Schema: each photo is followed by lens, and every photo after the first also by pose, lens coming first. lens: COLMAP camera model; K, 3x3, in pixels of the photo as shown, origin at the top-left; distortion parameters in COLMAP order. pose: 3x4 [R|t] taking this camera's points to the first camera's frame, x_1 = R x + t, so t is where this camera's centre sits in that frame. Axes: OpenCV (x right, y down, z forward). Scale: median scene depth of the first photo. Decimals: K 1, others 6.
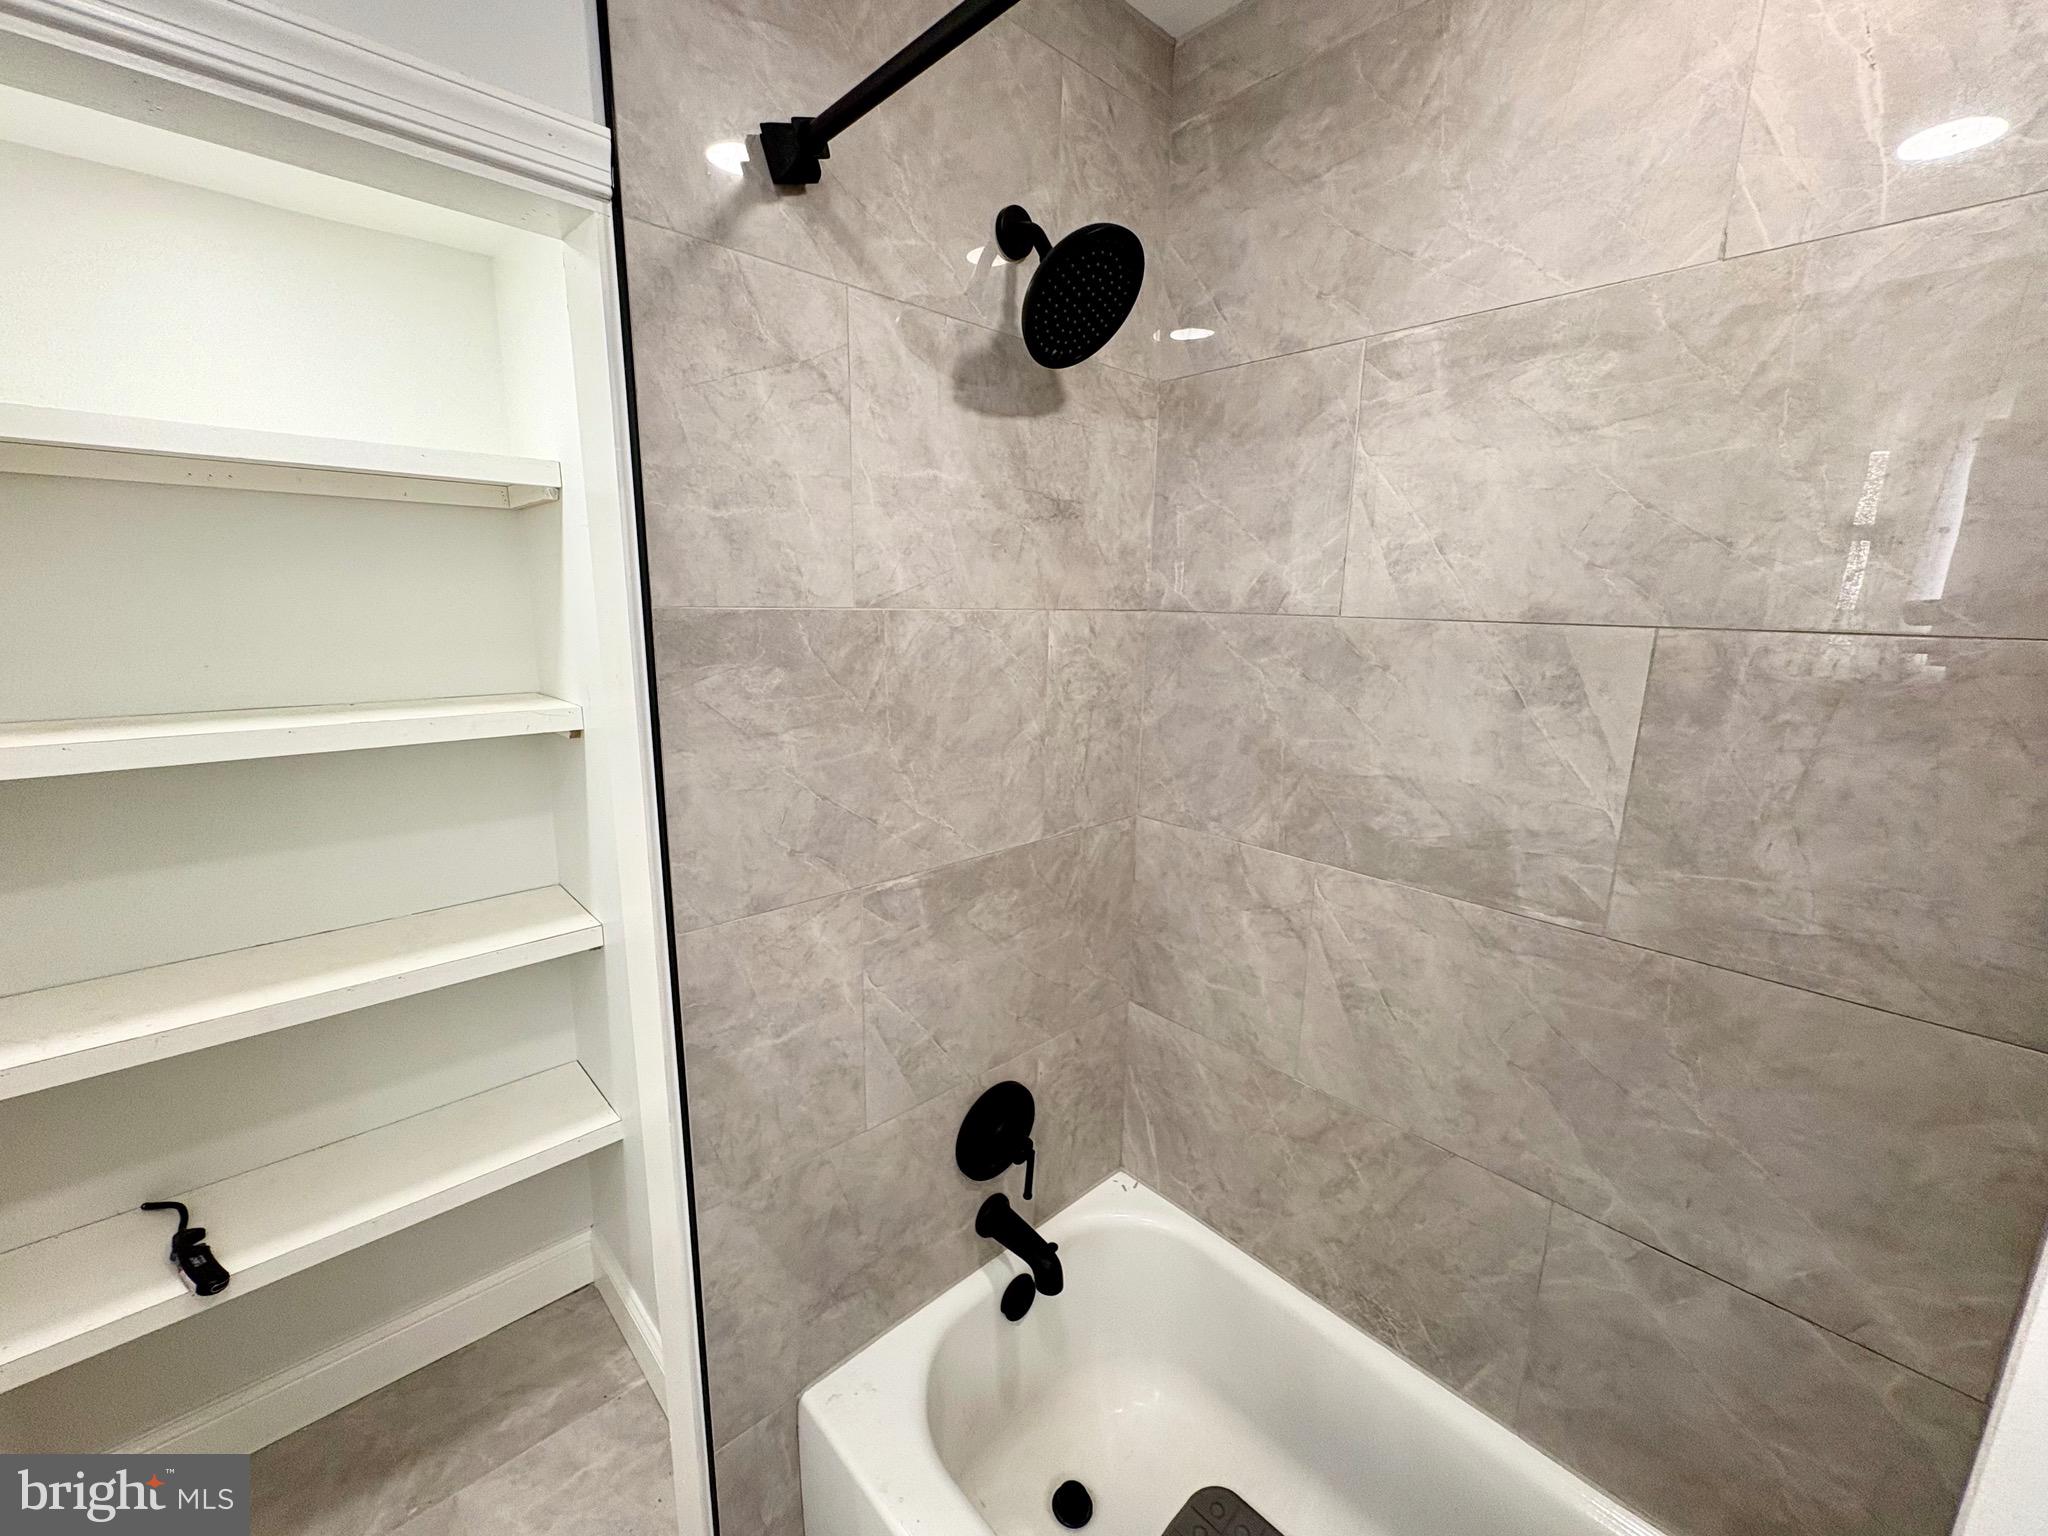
lens RADIAL K [[835.1, 0, 1030.2], [0, 835.1, 773.8], [0, 0, 1]] dist [-0.000785, 0.000367]
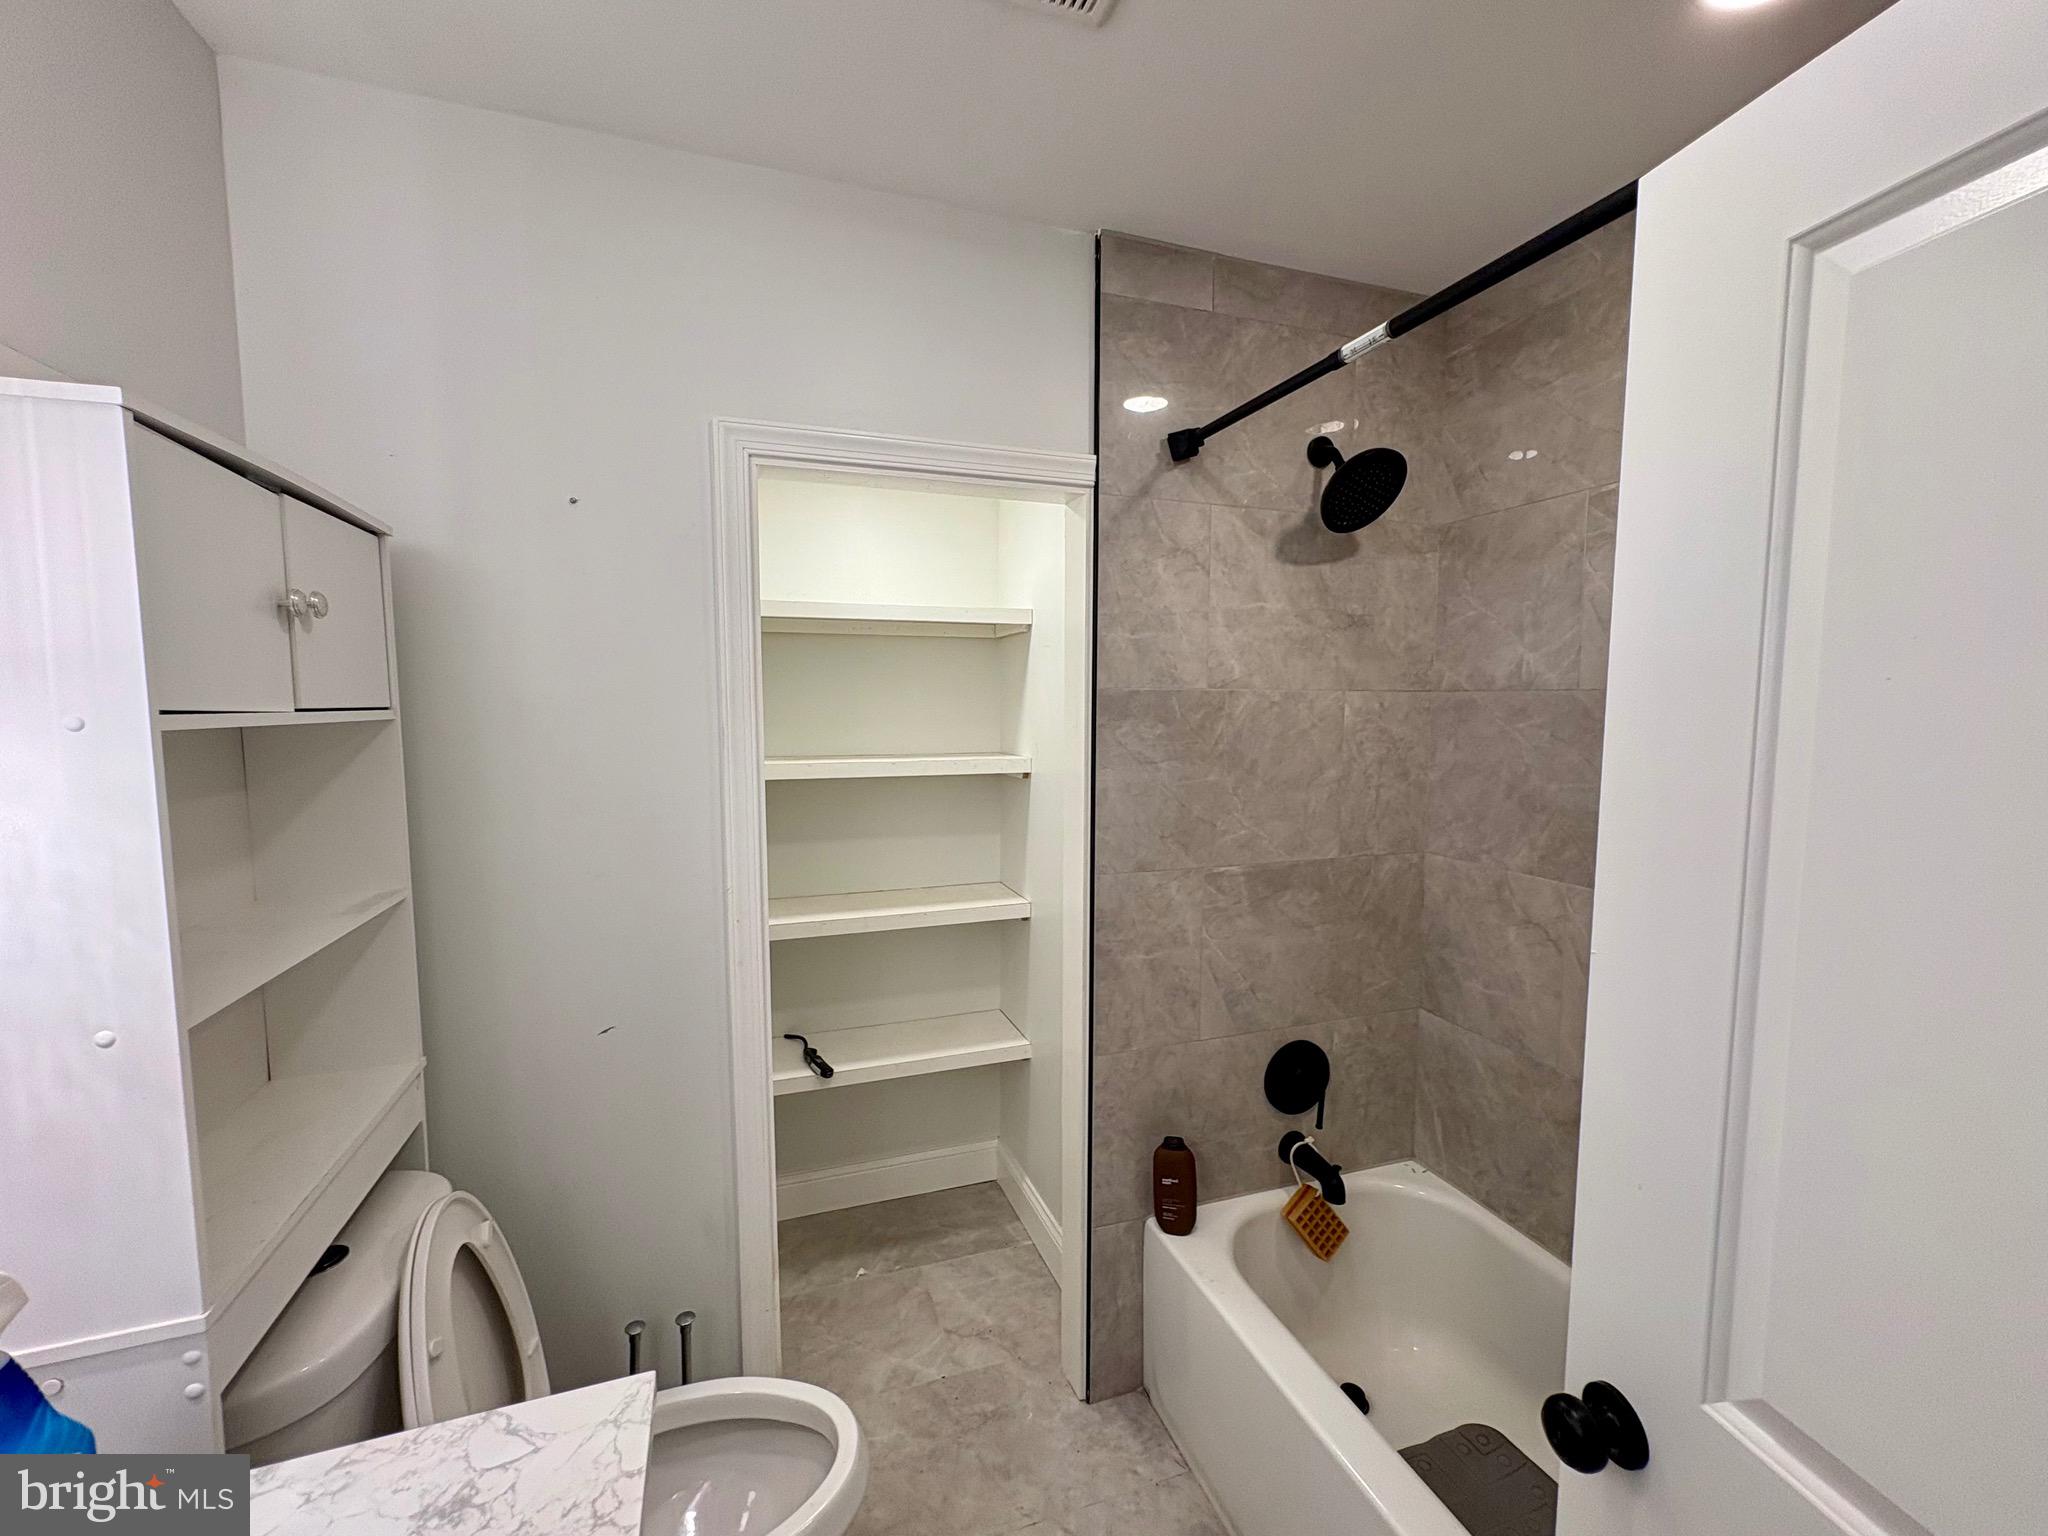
lens RADIAL K [[835.1, 0, 1023.7], [0, 835.1, 768.8], [0, 0, 1]] dist [-0.000785, 0.000367]
pose [[0.913361, 0.016517, -0.406816, 0.108349], [-0.069669, 0.990781, -0.116190, 0.144190], [0.401146, 0.134466, 0.906091, -0.506422]]
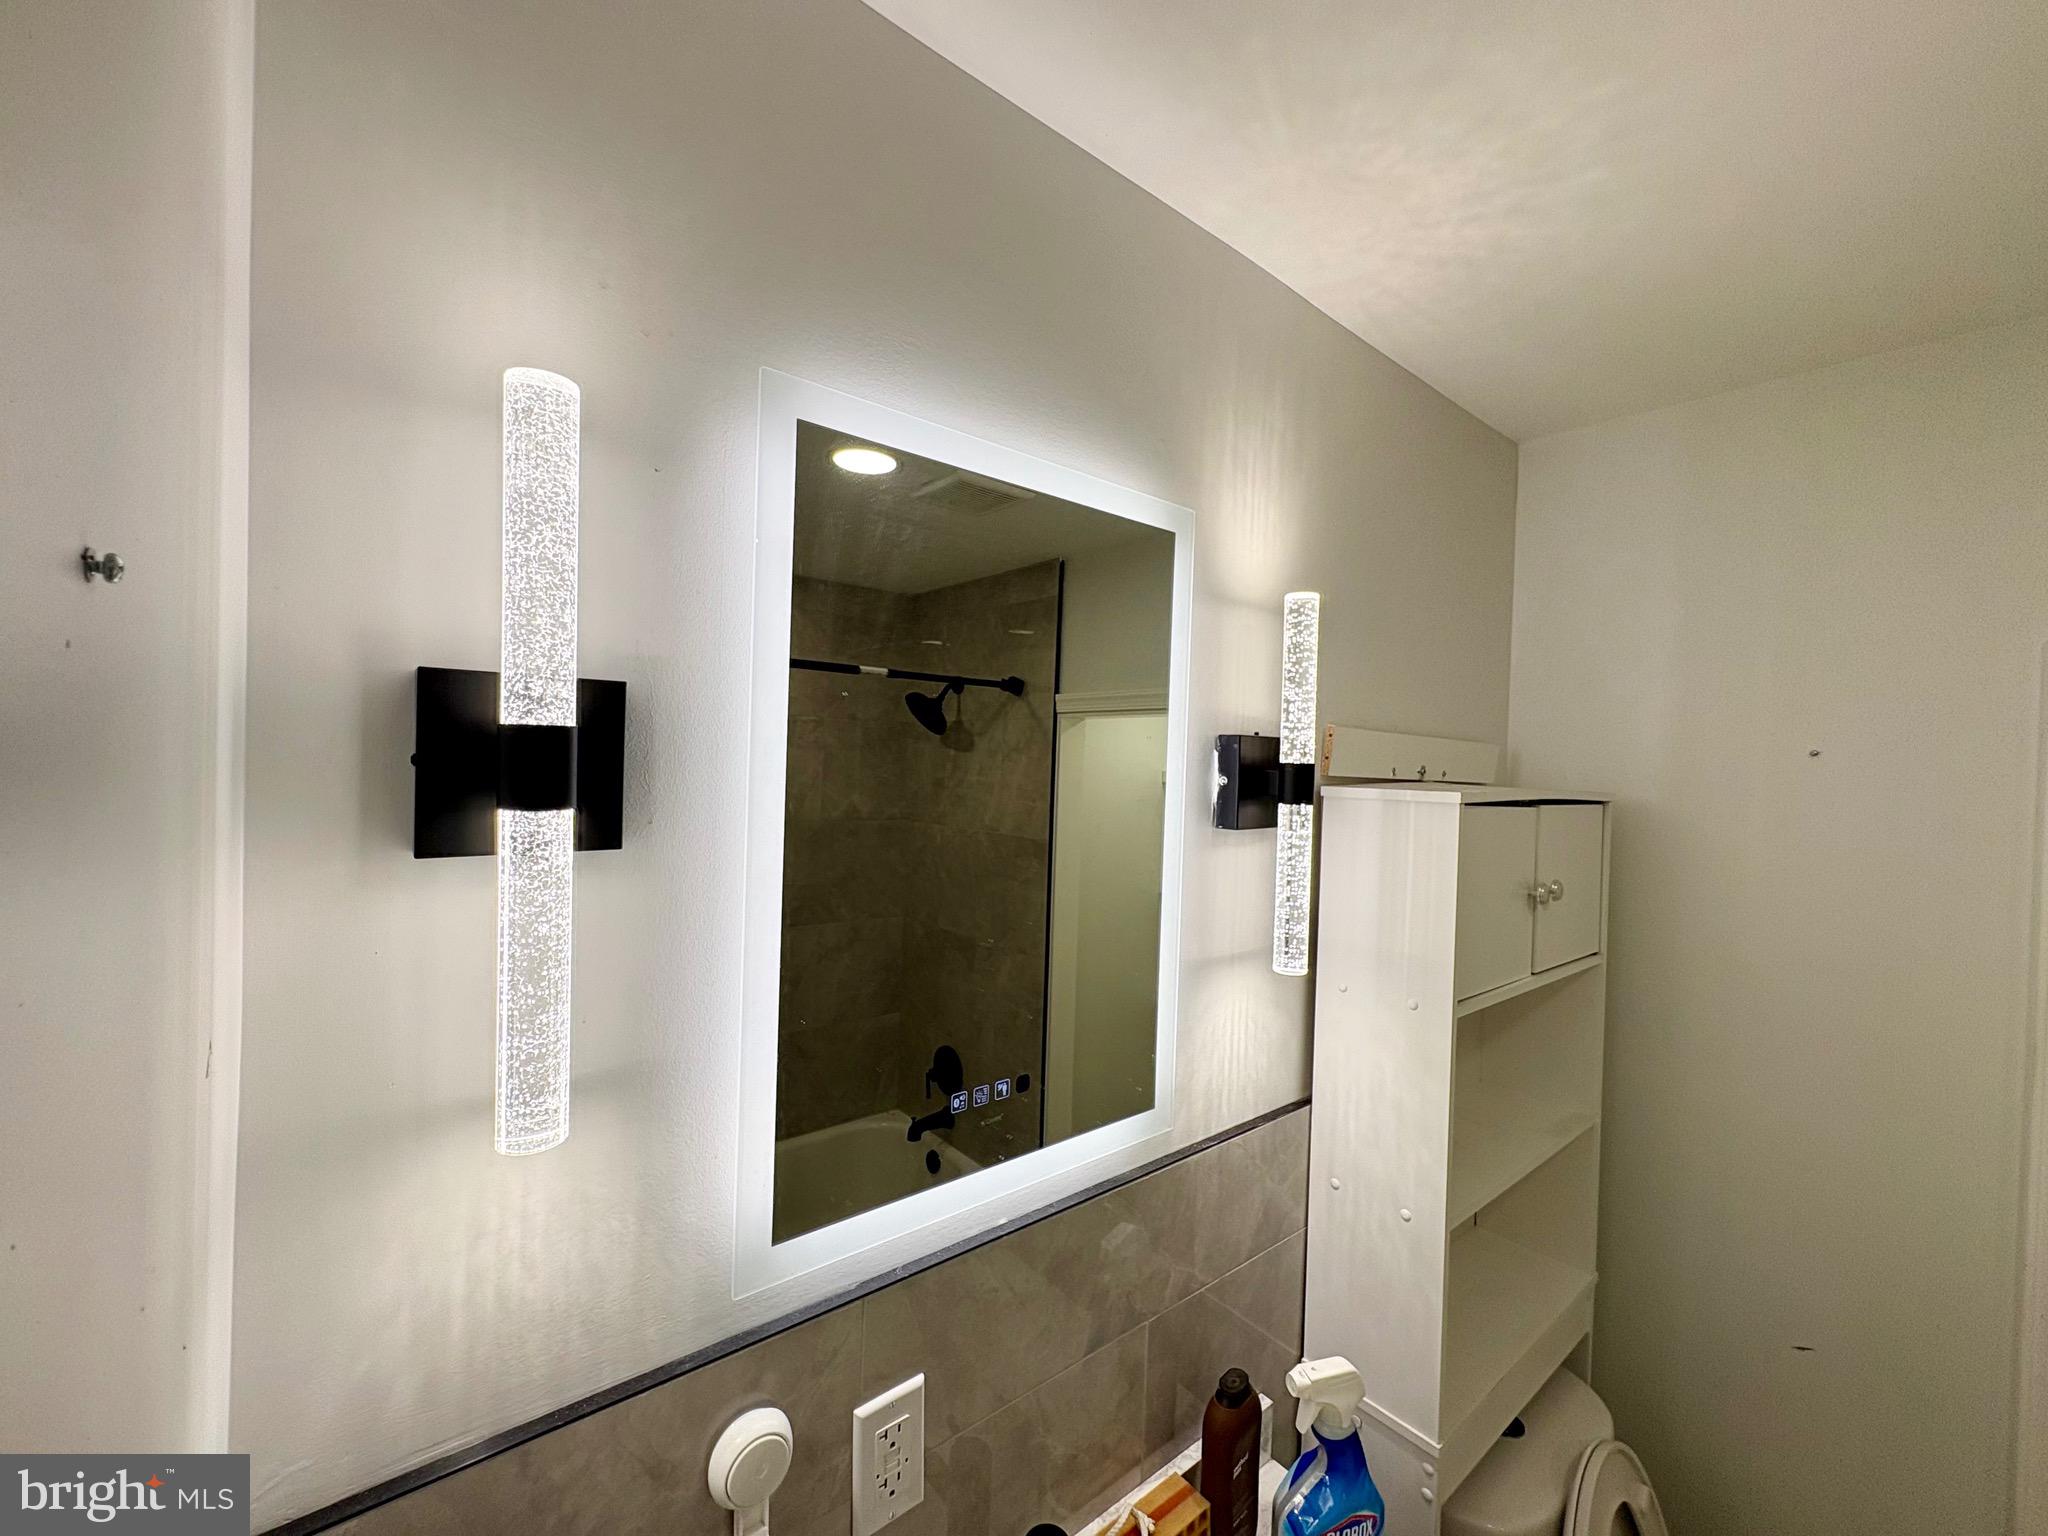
lens RADIAL K [[835.1, 0, 1042.0], [0, 835.1, 771.9], [0, 0, 1]] dist [-0.000785, 0.000367]
pose [[-0.058365, -0.011494, -0.998229, 0.177496], [-0.239907, 0.970792, 0.002848, -0.038213], [0.969040, 0.239649, -0.059417, -0.627701]]
